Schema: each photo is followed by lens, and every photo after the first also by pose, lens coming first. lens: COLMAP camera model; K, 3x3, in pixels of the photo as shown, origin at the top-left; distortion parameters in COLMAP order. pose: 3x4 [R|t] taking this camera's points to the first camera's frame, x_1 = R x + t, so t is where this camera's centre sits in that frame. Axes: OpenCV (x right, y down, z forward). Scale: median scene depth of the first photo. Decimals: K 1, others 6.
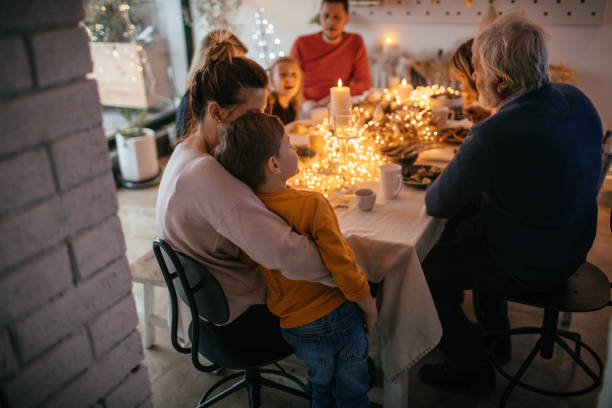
lens RADIAL K [[518.0, 0, 317.2], [0, 518.0, 202.6], [0, 0, 1]] dist [-0.011447, 0.003780]
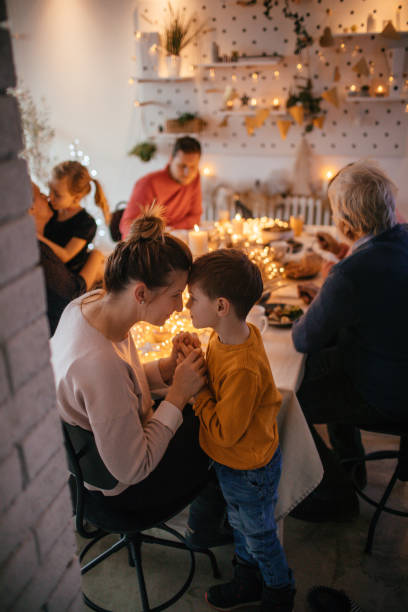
lens RADIAL K [[518.0, 0, 204.0], [0, 518.0, 306.0], [0, 0, 1]] dist [-0.011447, 0.003780]
pose [[0.986197, -0.051894, 0.157234, -0.099821], [0.057337, 0.997896, -0.030280, -0.043424], [-0.155332, 0.038877, 0.987097, 0.007925]]
